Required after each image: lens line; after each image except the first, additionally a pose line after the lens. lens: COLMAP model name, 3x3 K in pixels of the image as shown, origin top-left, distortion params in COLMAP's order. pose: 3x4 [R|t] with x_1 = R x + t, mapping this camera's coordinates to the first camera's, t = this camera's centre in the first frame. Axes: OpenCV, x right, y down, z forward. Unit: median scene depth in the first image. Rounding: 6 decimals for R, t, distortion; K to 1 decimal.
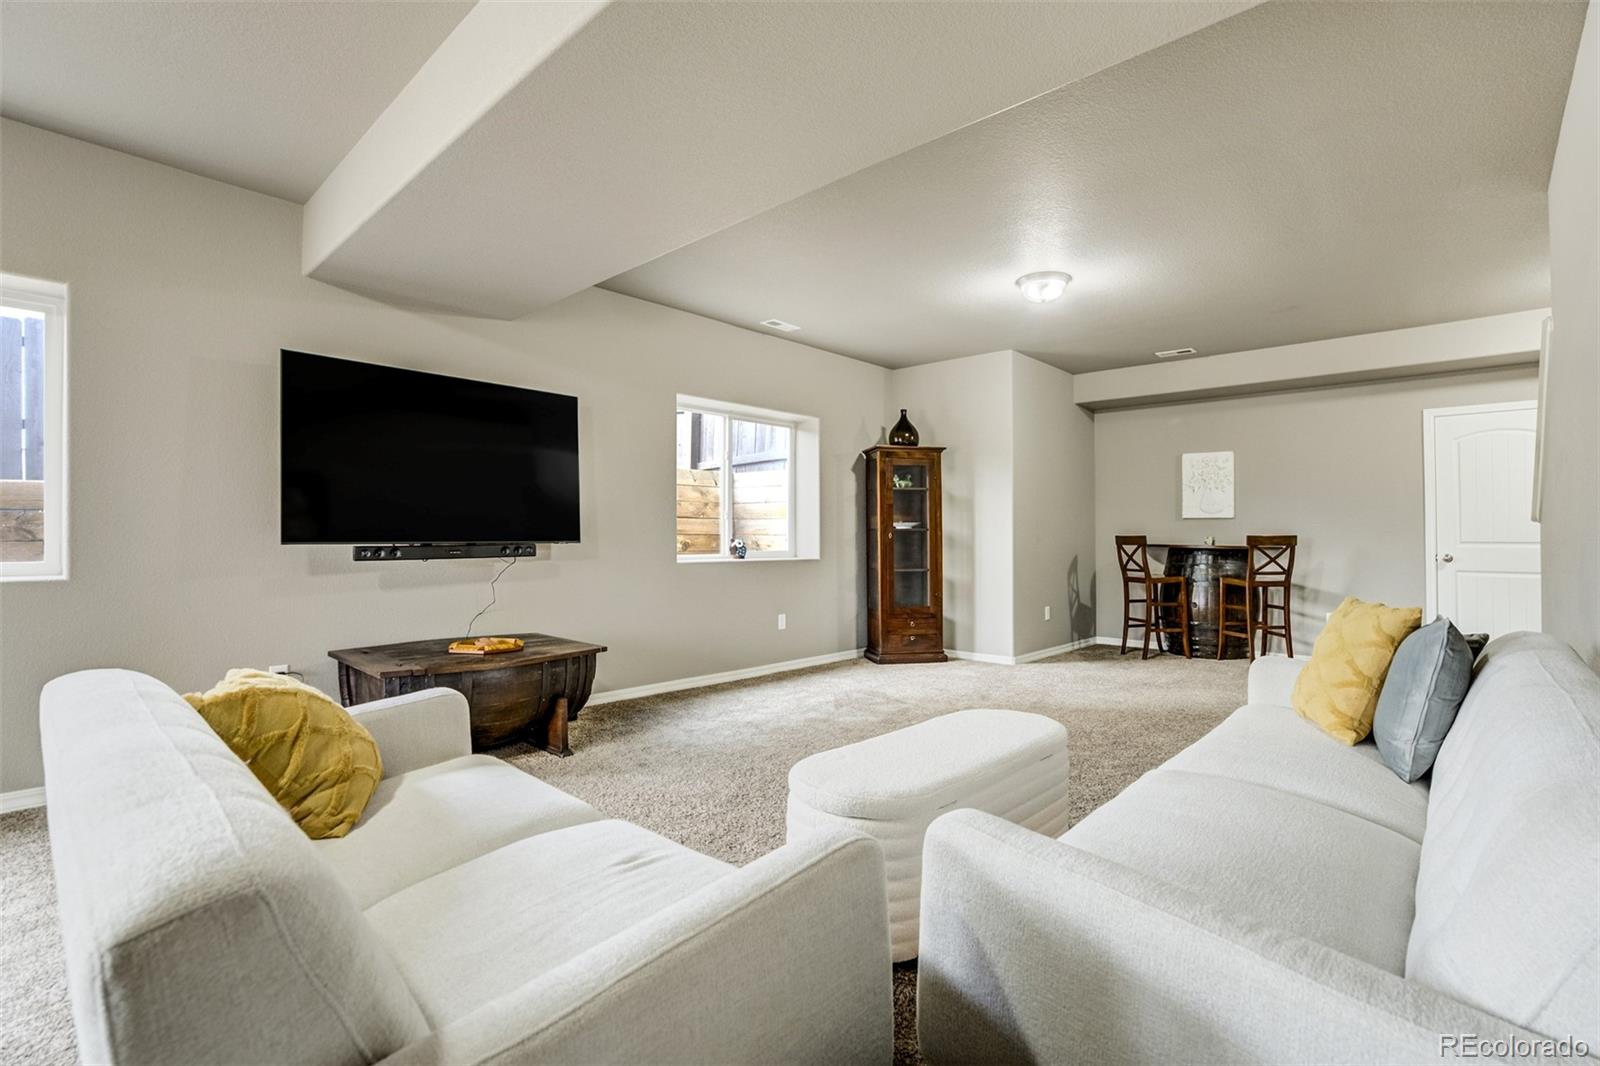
lens RADIAL K [[754.7, 0, 800.8], [0, 754.7, 538.8], [0, 0, 1]] dist [-0.026342, 0.000491]
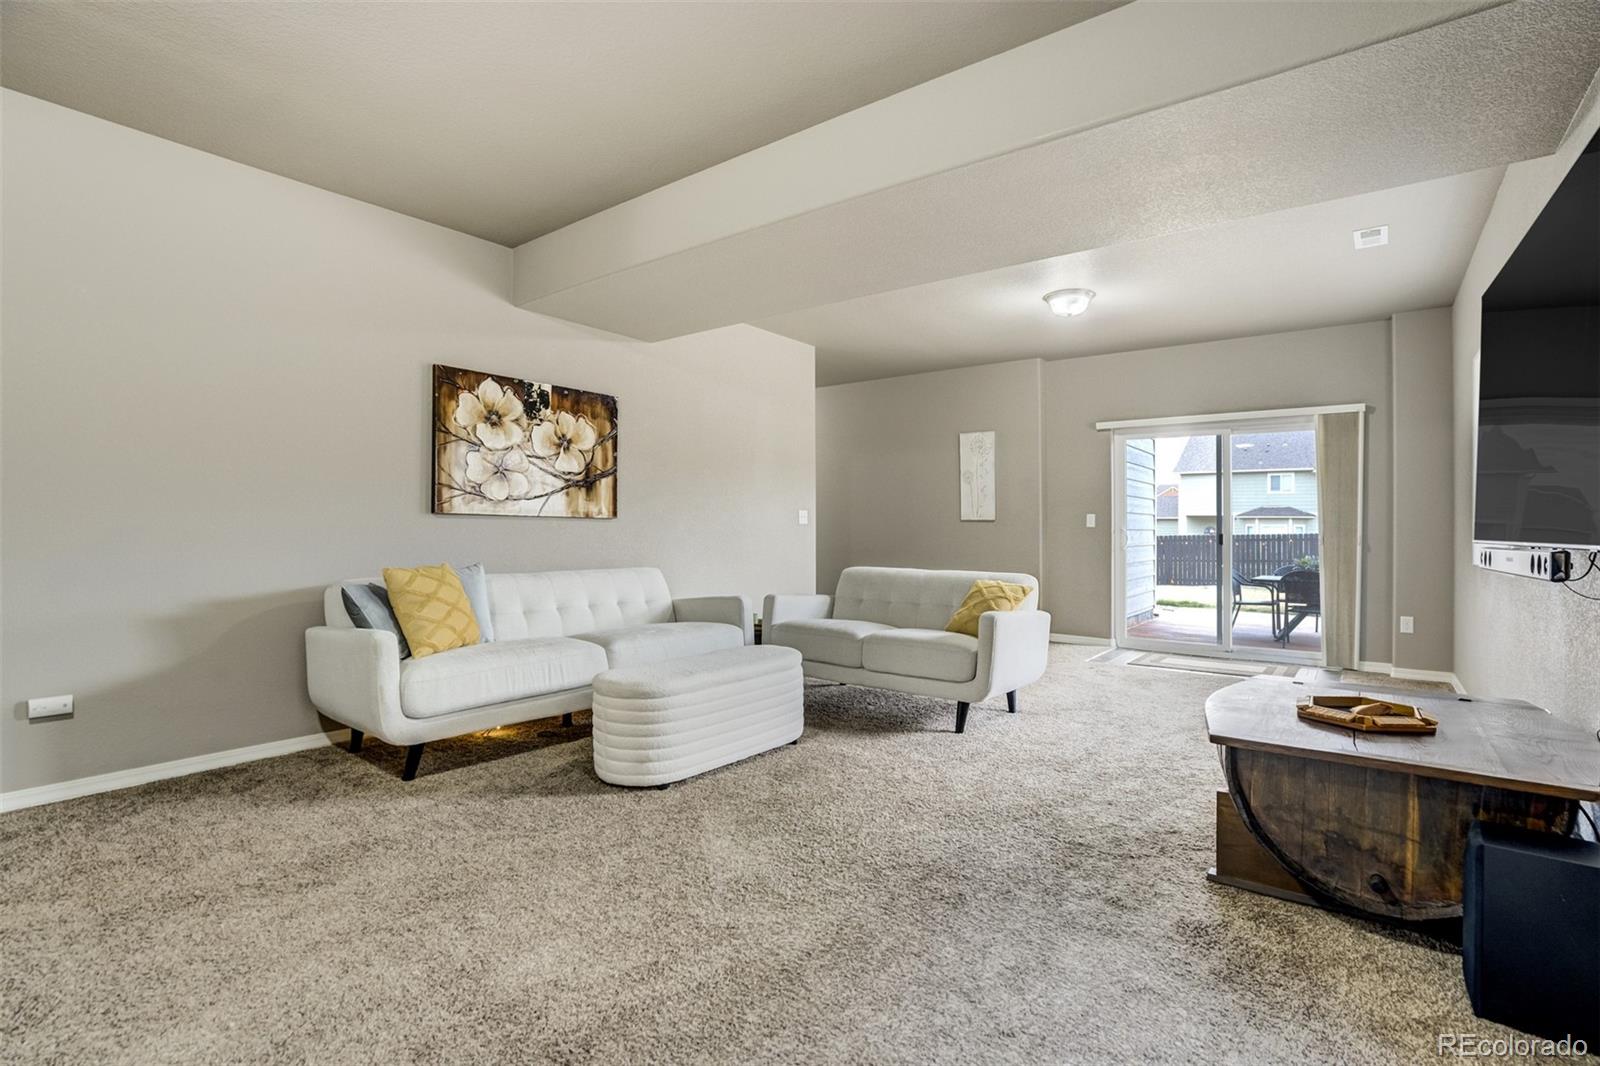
lens RADIAL K [[754.7, 0, 800.8], [0, 754.7, 538.8], [0, 0, 1]] dist [-0.026342, 0.000491]
pose [[-0.995583, 0.002223, -0.093856, 0.100490], [0.001611, 0.999977, 0.006600, -0.005833], [0.093869, 0.006420, -0.995564, 1.289389]]
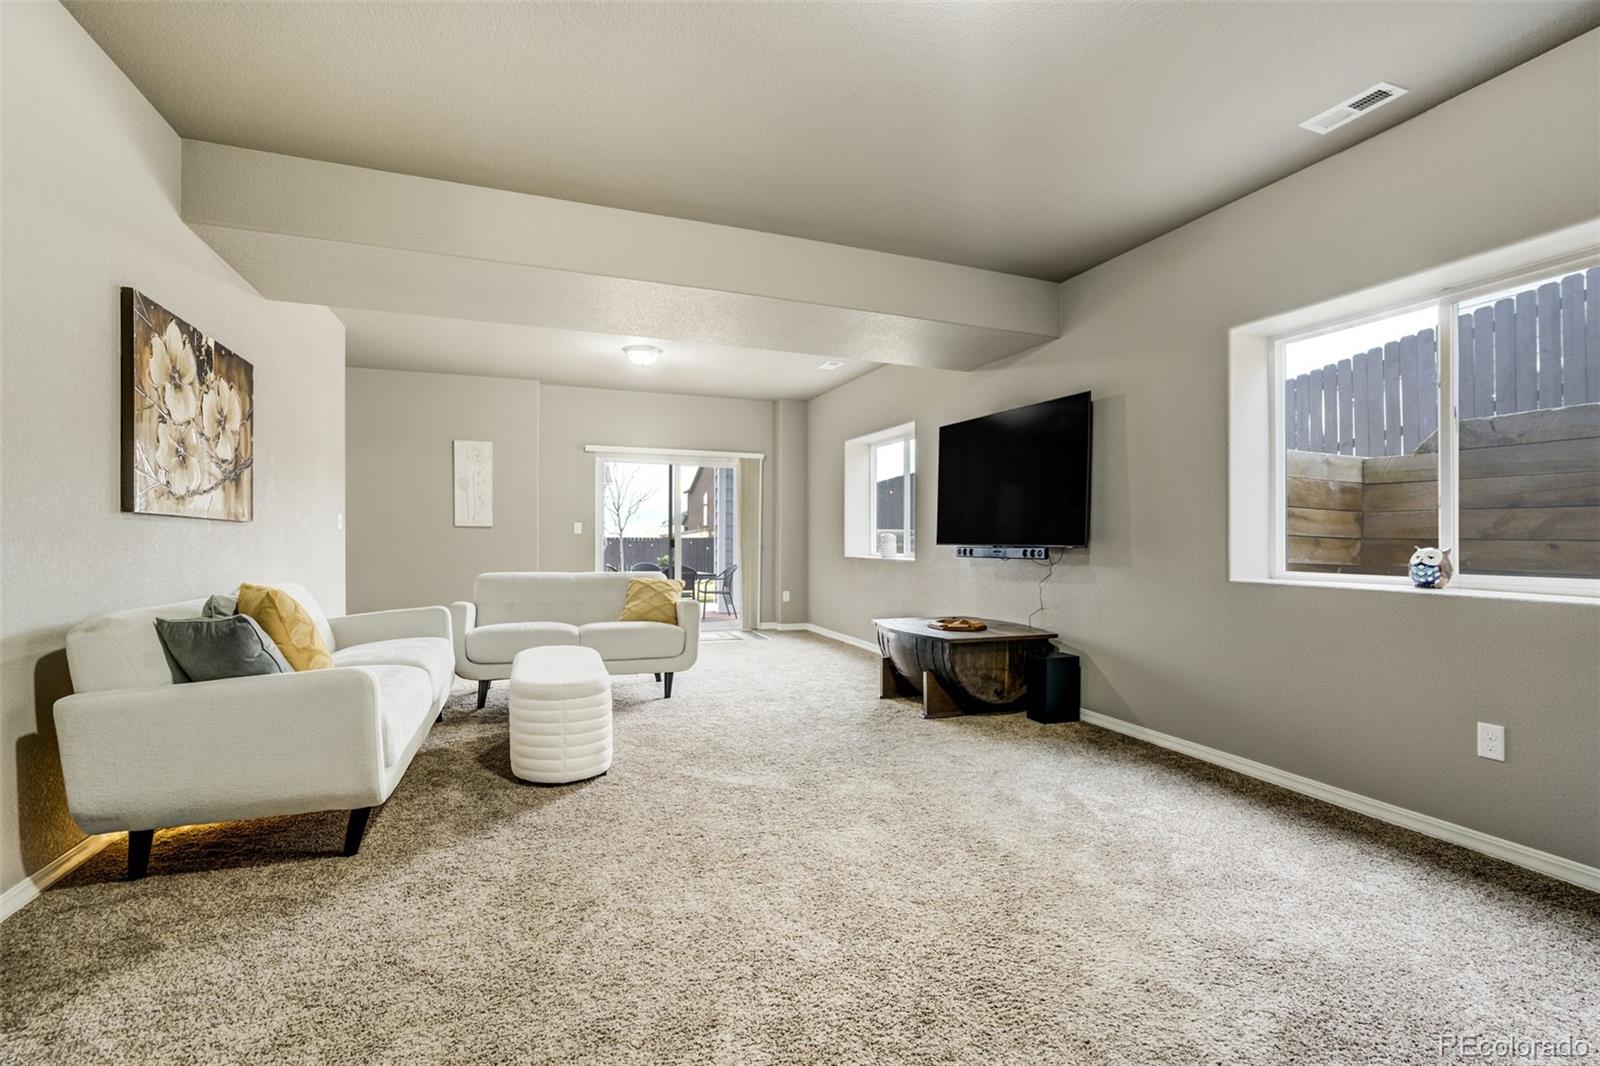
lens RADIAL K [[766.6, 0, 806.8], [0, 766.6, 546.3], [0, 0, 1]] dist [-0.000652, 0.000689]
pose [[-0.438703, 0.013208, -0.898535, 0.738145], [0.003143, 0.999908, 0.013164, -0.010327], [0.898626, 0.002951, -0.438705, 1.117828]]
